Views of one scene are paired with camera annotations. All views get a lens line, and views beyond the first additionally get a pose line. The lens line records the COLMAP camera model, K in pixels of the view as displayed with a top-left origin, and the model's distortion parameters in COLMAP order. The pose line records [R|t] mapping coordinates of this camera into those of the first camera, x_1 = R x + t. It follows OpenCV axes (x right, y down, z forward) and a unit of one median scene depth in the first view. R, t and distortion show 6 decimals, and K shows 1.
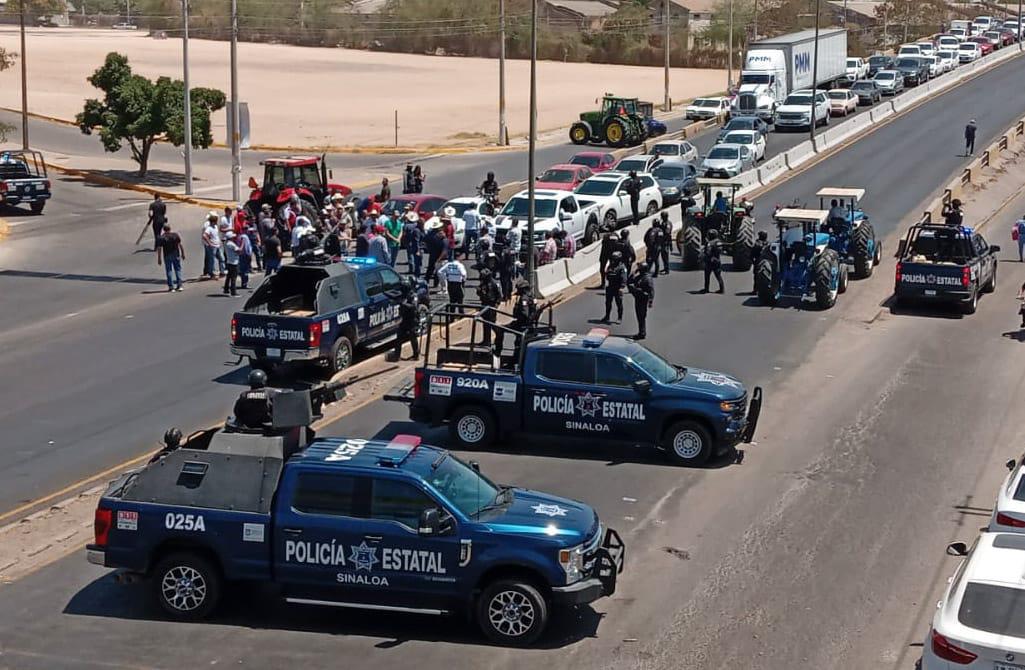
lens RADIAL K [[1896.5, 0, 512.8], [0, 1896.5, 334.4], [0, 0, 1]] dist [-0.016537, 0.000000]
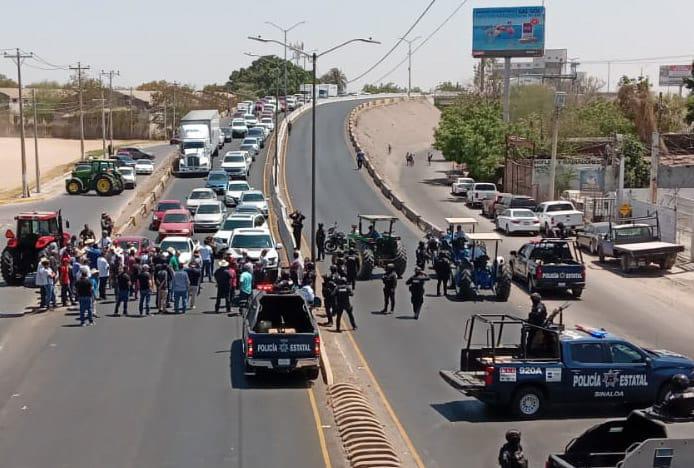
lens RADIAL K [[1293.0, 0, 347.0], [0, 1293.0, 234.5], [0, 0, 1]] dist [0.050348, 0.000000]
pose [[0.914368, -0.049349, 0.401866, -0.445633], [0.074226, 0.996154, -0.046560, -0.033714], [-0.398023, 0.072402, 0.914514, 0.158098]]
